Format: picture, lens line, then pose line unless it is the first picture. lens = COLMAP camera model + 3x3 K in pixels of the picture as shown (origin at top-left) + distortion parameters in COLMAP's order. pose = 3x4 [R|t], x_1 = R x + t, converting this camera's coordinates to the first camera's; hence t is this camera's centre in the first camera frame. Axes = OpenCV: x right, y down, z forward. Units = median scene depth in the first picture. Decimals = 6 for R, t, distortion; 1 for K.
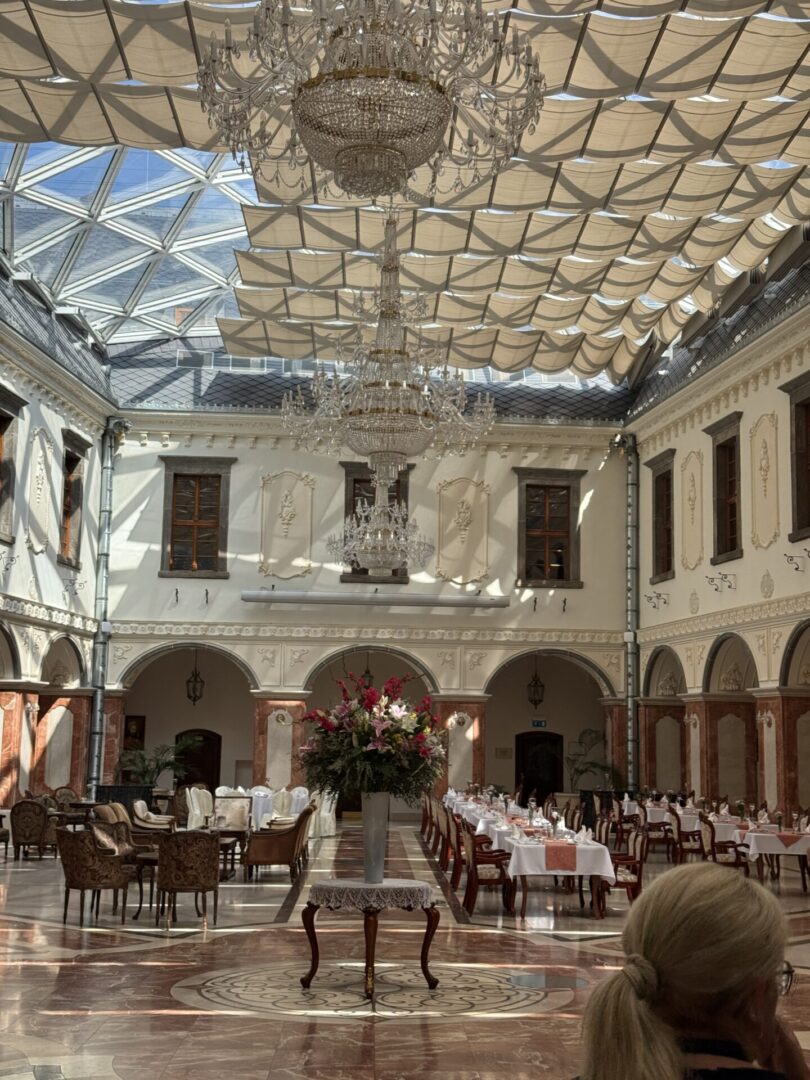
lens RADIAL K [[1463.7, 0, 429.6], [0, 1463.7, 540.6], [0, 0, 1]] dist [0.083472, 0.000000]
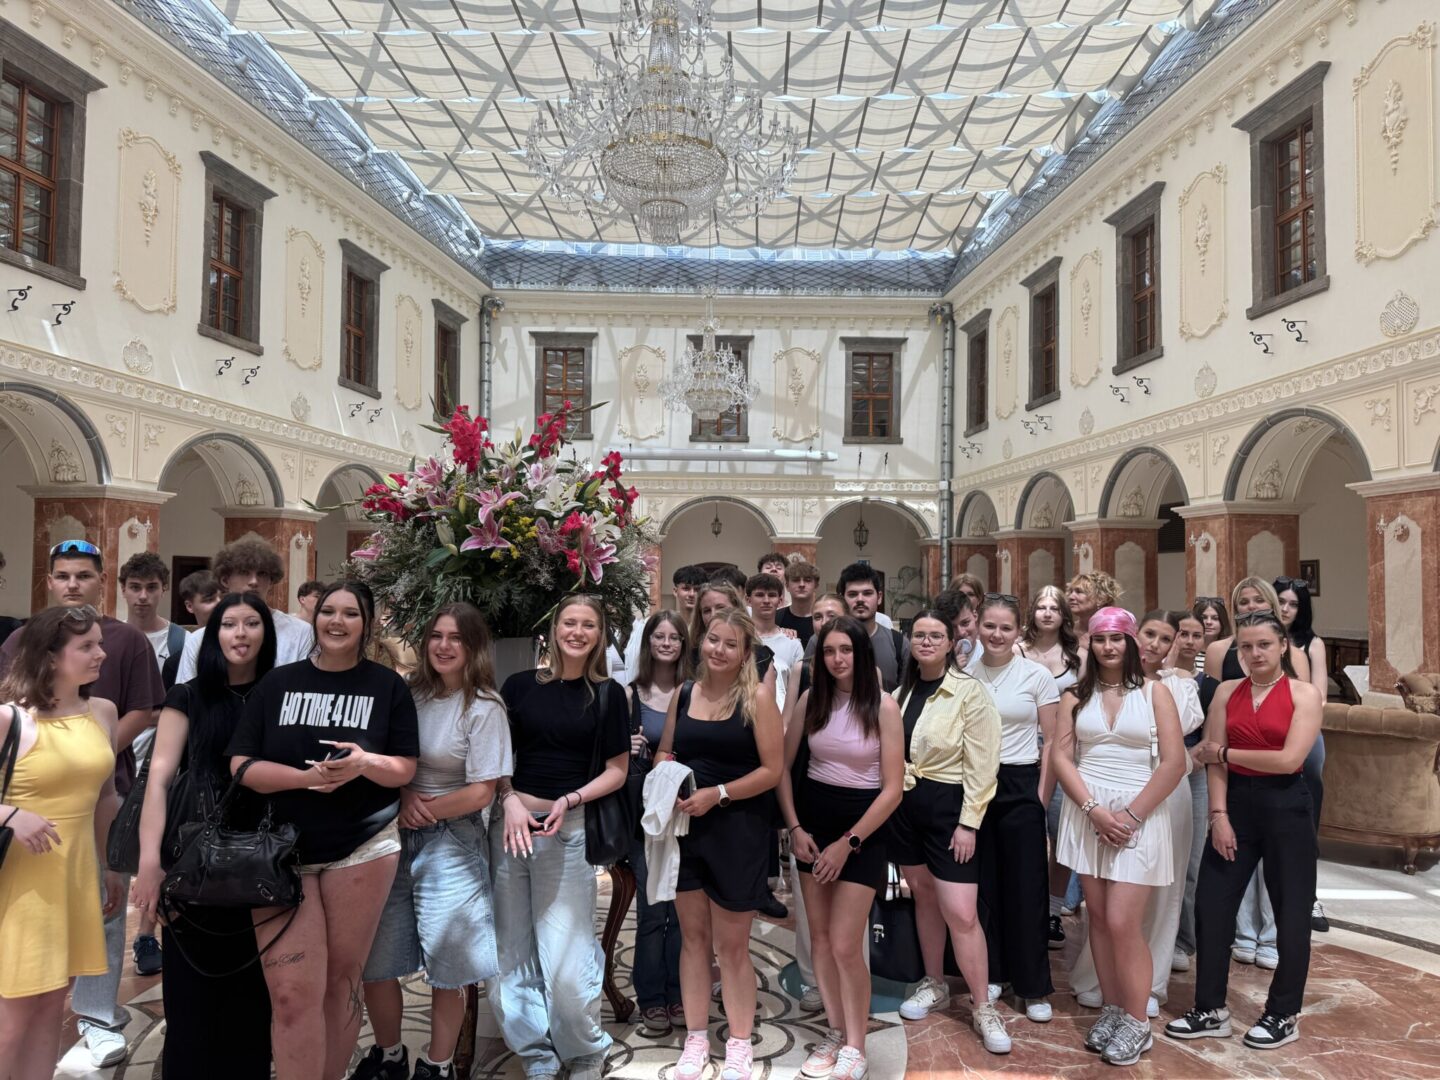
lens RADIAL K [[984.9, 0, 709.2], [0, 984.9, 548.3], [0, 0, 1]] dist [0.068212, -0.053685]
pose [[0.996175, -0.009321, -0.086885, 0.026321], [0.017937, 0.994933, 0.098924, 0.045770], [0.085523, -0.100104, 0.991295, 0.282917]]
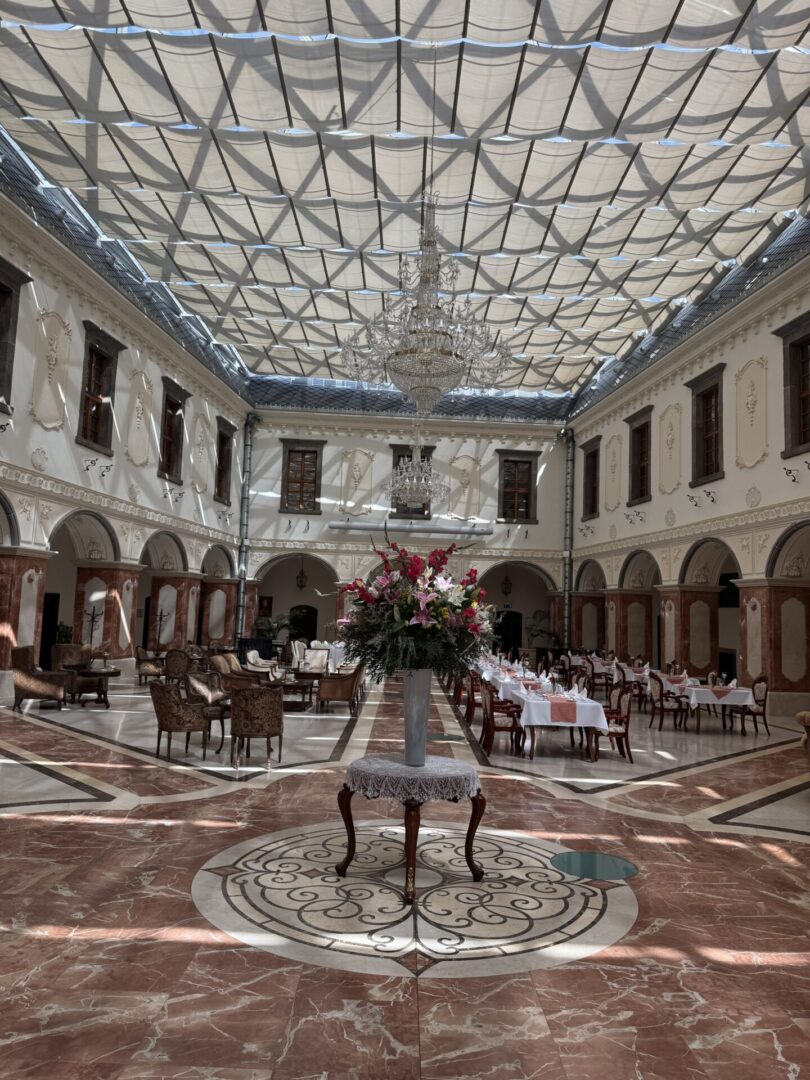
lens RADIAL K [[738.6, 0, 396.9], [0, 738.6, 549.2], [0, 0, 1]] dist [0.068212, -0.053685]
pose [[0.998512, 0.015077, -0.052407, -0.011212], [-0.012577, 0.998783, 0.047700, 0.030578], [0.053063, -0.046970, 0.997486, 0.223000]]
